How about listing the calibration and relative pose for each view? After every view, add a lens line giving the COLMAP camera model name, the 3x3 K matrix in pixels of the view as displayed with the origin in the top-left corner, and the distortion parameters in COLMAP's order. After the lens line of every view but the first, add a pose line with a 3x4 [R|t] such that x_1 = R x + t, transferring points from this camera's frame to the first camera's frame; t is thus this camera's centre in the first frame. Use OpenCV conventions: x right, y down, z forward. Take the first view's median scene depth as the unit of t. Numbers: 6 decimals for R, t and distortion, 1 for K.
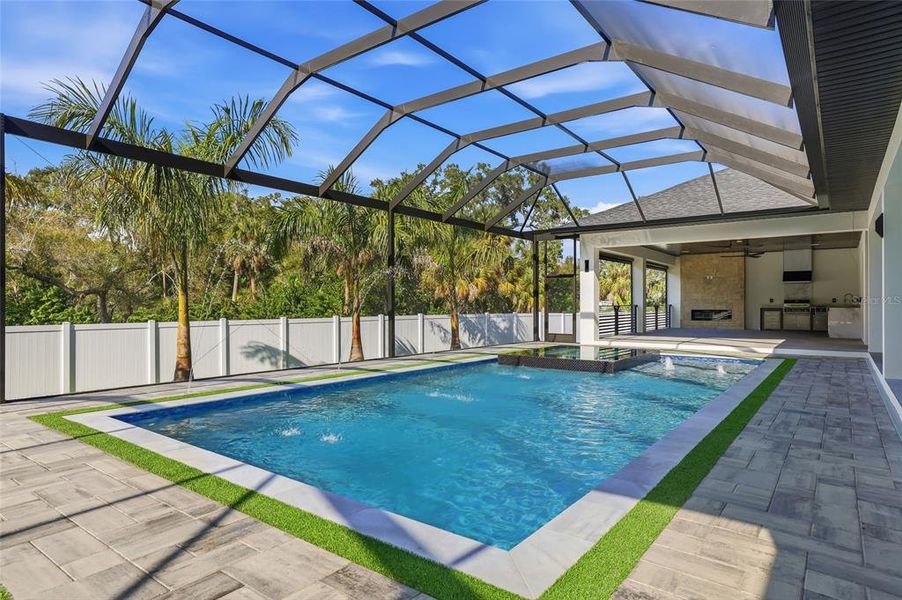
lens RADIAL K [[521.5, 0, 441.9], [0, 521.5, 303.9], [0, 0, 1]] dist [-0.001915, -0.000086]
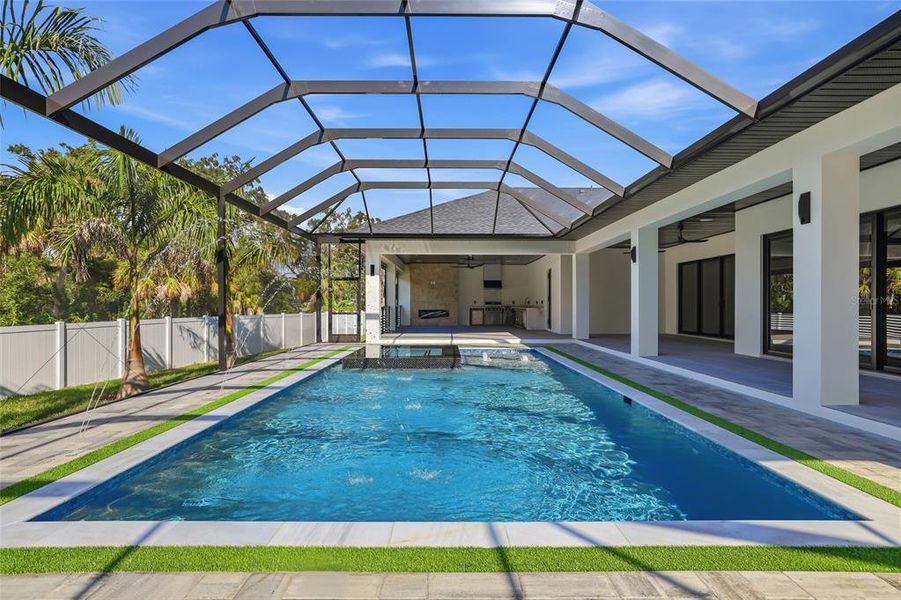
lens RADIAL K [[484.4, 0, 450.5], [0, 484.4, 300.0], [0, 0, 1]] dist [-0.005821, 0.000268]
pose [[0.787184, 0.004952, 0.616698, -0.199067], [-0.000736, 0.999975, -0.007089, -0.004354], [-0.616718, 0.005126, 0.787168, 0.107220]]
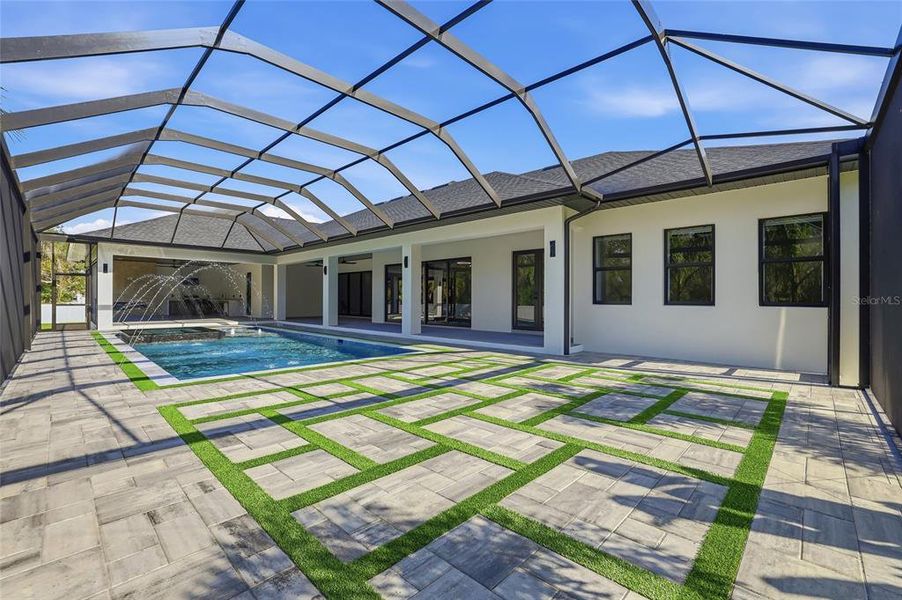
lens RADIAL K [[399.2, 0, 451.0], [0, 399.2, 300.0], [0, 0, 1]] dist [-0.001108, -0.000061]
pose [[0.121737, -0.004880, 0.992550, -0.552163], [-0.003935, 0.999978, 0.005399, -0.003736], [-0.992555, -0.004563, 0.121715, 0.041021]]
